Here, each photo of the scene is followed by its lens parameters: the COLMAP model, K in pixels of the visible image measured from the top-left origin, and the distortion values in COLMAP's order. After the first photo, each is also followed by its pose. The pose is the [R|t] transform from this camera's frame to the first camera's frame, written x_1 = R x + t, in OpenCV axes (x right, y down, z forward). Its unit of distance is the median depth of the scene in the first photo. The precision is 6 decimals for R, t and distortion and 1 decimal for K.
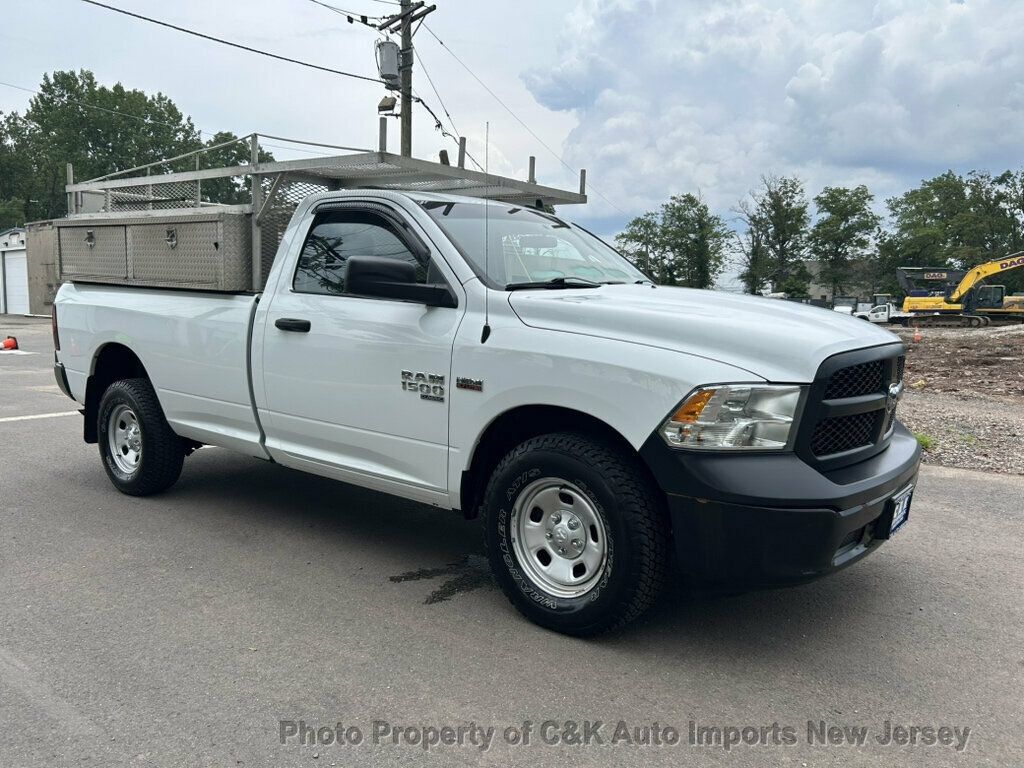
lens RADIAL K [[776.2, 0, 515.4], [0, 776.2, 379.5], [0, 0, 1]] dist [0.049526, -0.053729]
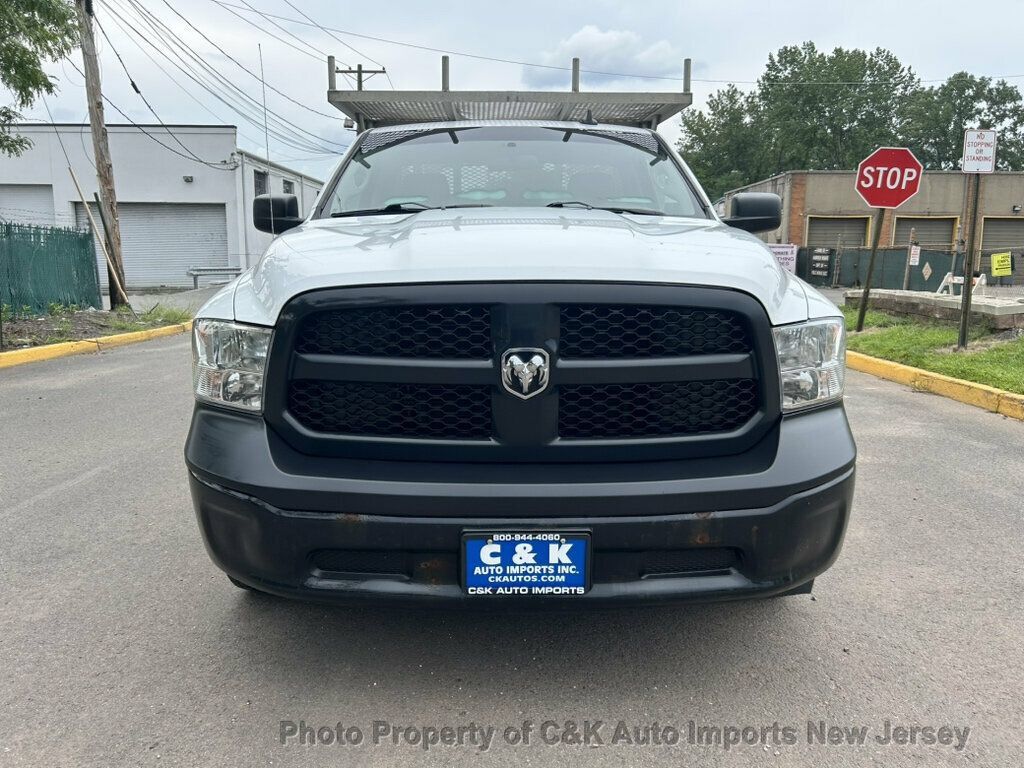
lens RADIAL K [[776.2, 0, 508.7], [0, 776.2, 377.5], [0, 0, 1]] dist [0.049526, -0.053729]
pose [[0.632812, 0.108507, -0.766665, 0.709167], [-0.073126, 0.994082, 0.080335, -0.014681], [0.770845, 0.005226, 0.637002, 0.463875]]
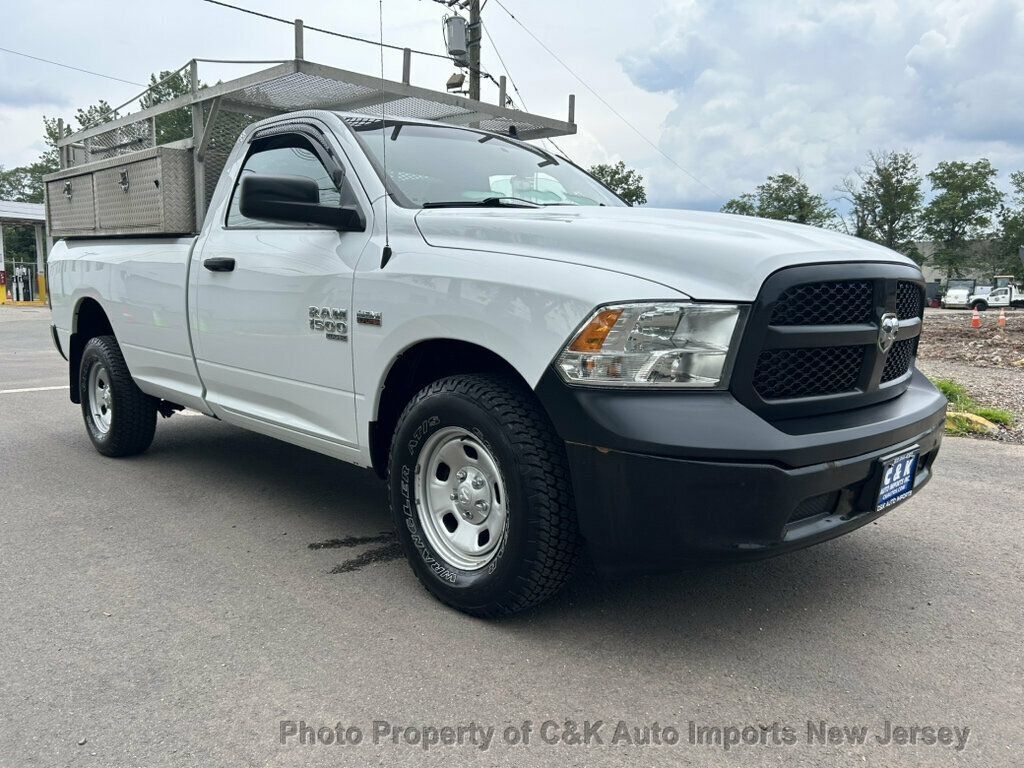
lens RADIAL K [[776.2, 0, 508.2], [0, 776.2, 383.2], [0, 0, 1]] dist [0.049526, -0.053729]
pose [[0.991806, 0.007419, -0.127540, 0.156546], [-0.005059, 0.999810, 0.018813, 0.047071], [0.127656, -0.018014, 0.991655, 0.134386]]
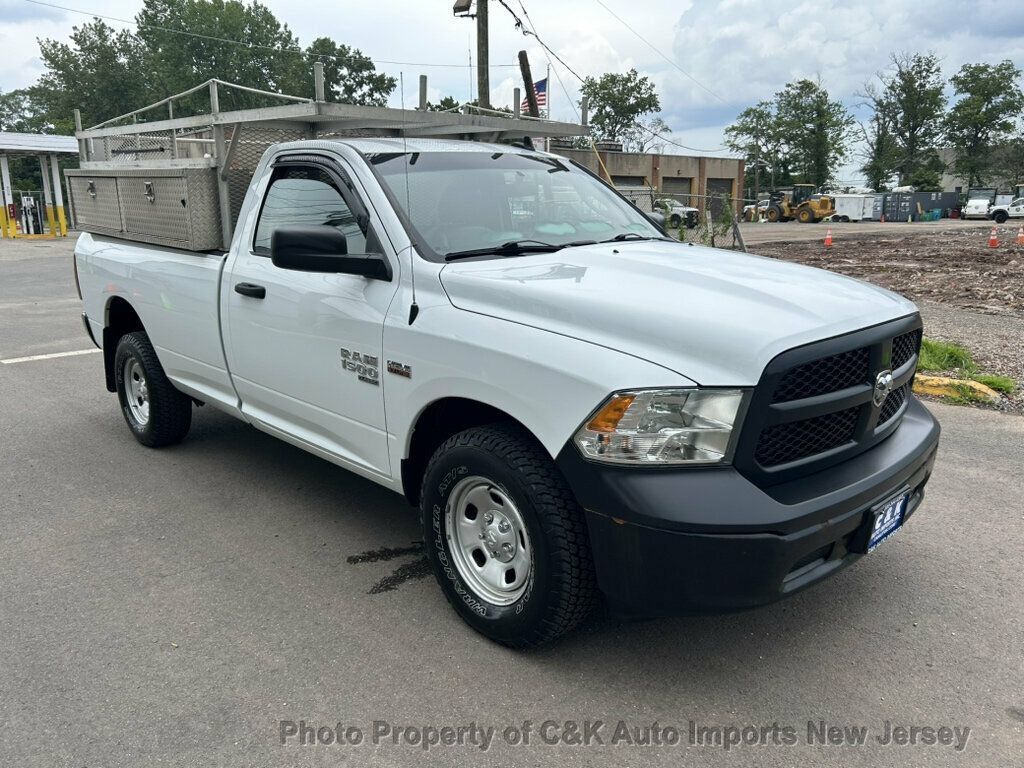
lens RADIAL K [[776.2, 0, 514.4], [0, 776.2, 375.0], [0, 0, 1]] dist [0.049526, -0.053729]
pose [[0.990675, 0.002456, -0.136224, 0.155341], [0.013480, 0.993165, 0.115942, -0.070903], [0.135578, -0.116697, 0.983870, 0.092655]]
